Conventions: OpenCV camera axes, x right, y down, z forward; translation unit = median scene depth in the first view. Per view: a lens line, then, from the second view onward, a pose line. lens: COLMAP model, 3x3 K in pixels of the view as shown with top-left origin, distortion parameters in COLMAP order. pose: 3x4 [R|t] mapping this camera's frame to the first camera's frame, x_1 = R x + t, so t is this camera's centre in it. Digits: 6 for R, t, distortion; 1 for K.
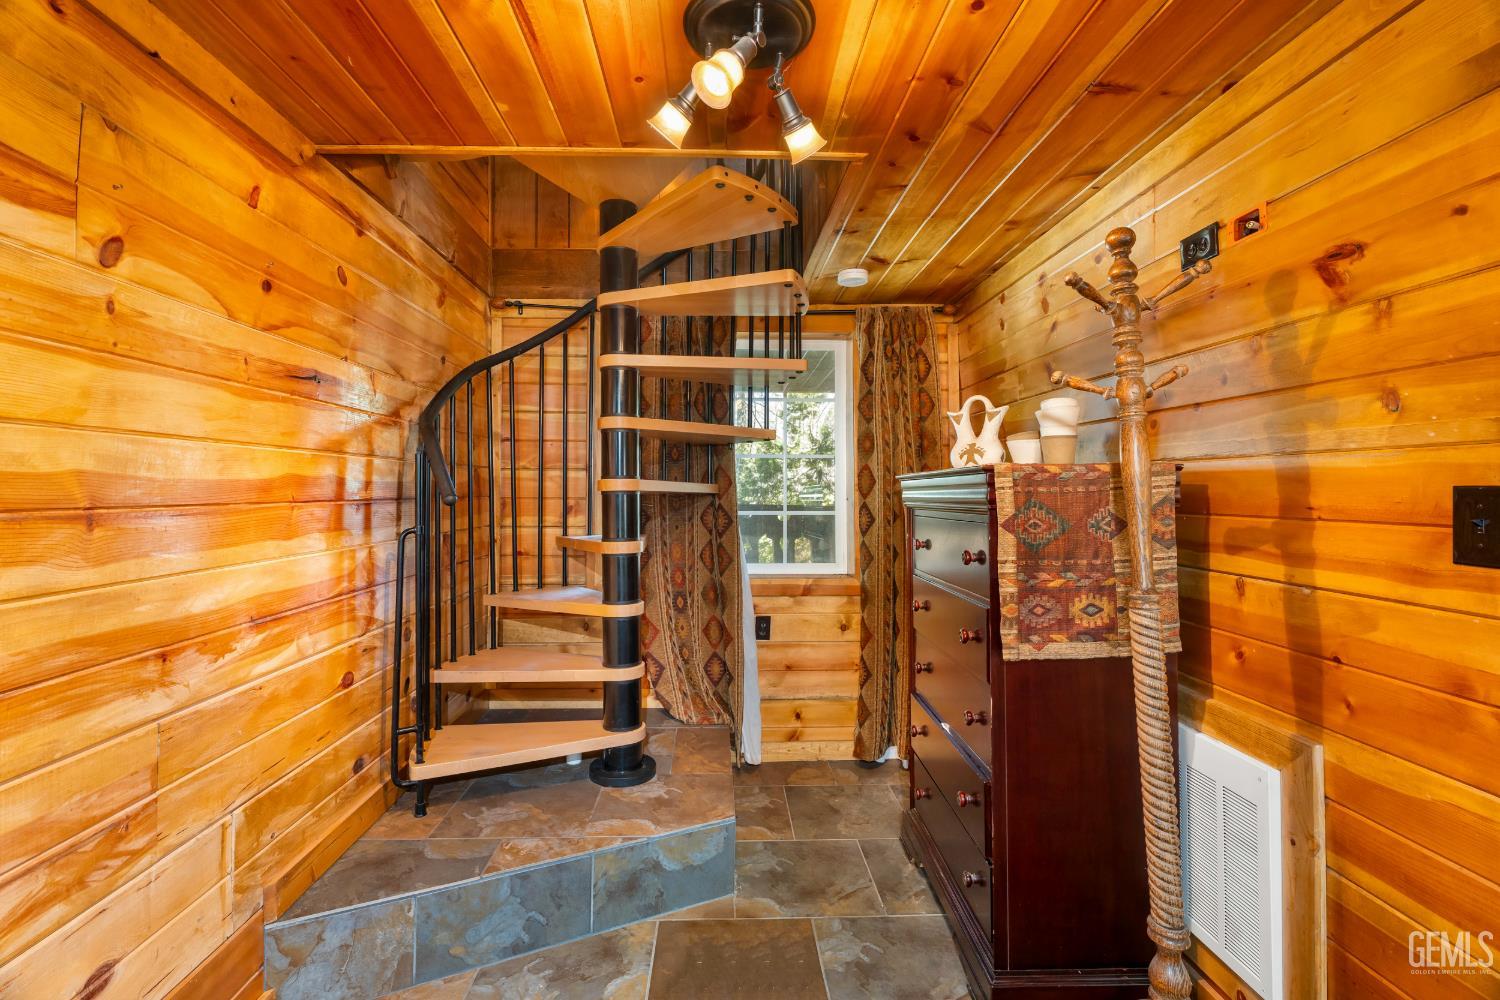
lens RADIAL K [[672.6, 0, 745.6], [0, 672.6, 489.3], [0, 0, 1]] dist [-0.007543, 0.000968]
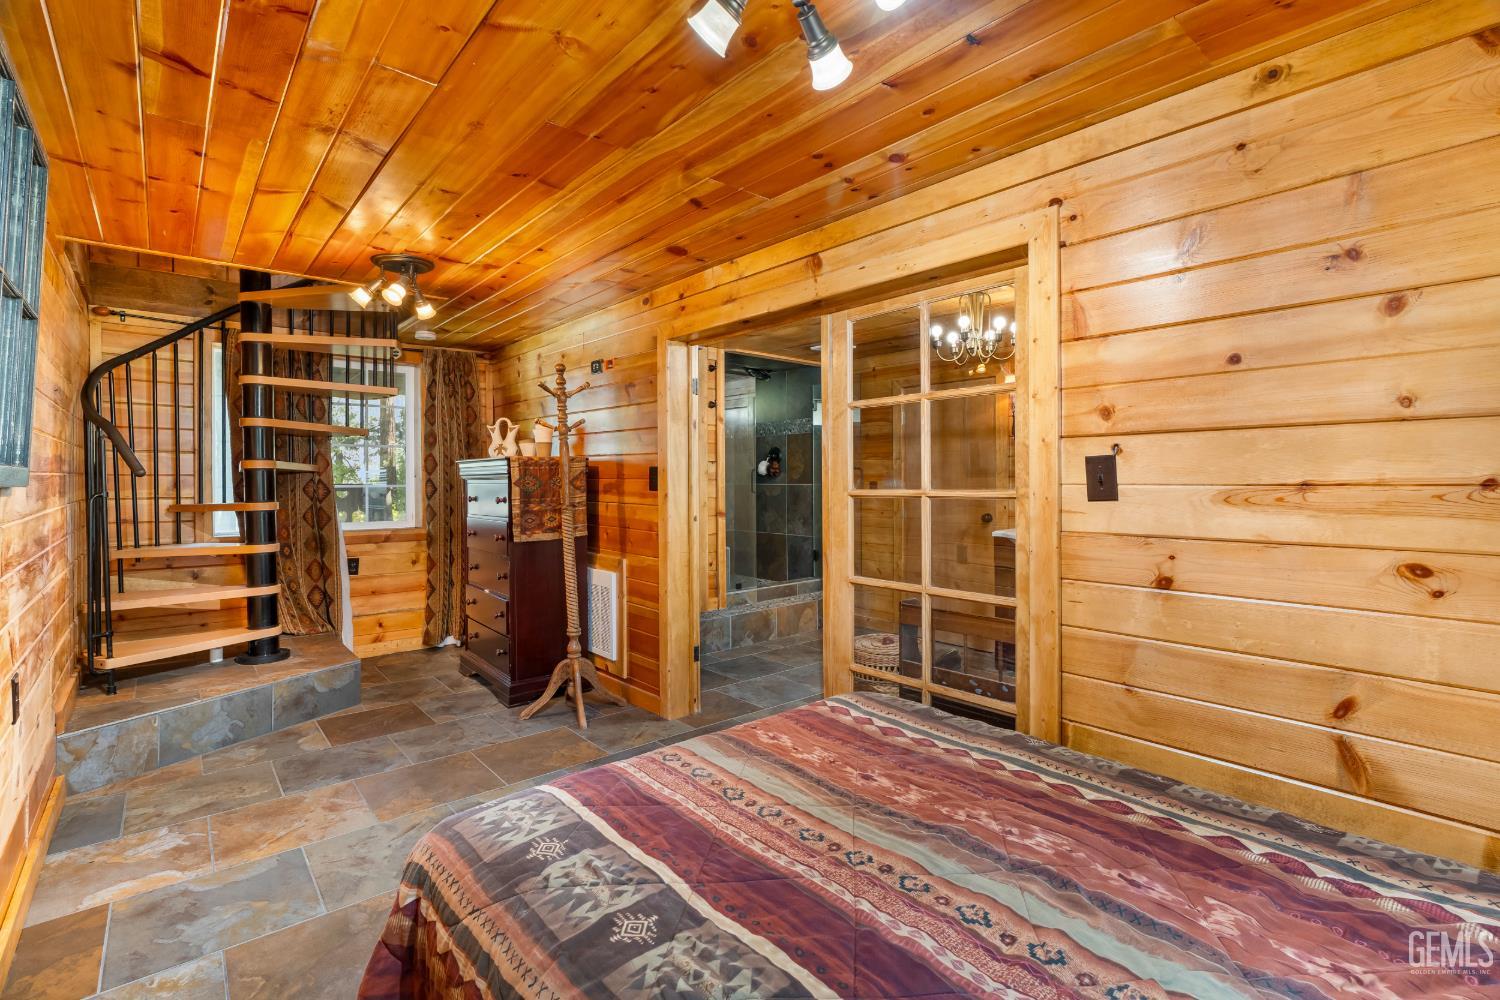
lens RADIAL K [[677.4, 0, 749.9], [0, 677.4, 477.3], [0, 0, 1]] dist [-0.013834, 0.003838]
pose [[0.780633, -0.000575, 0.624990, -0.230488], [-0.001572, 0.999995, 0.002883, 0.013584], [-0.624988, -0.003233, 0.780627, -0.698752]]
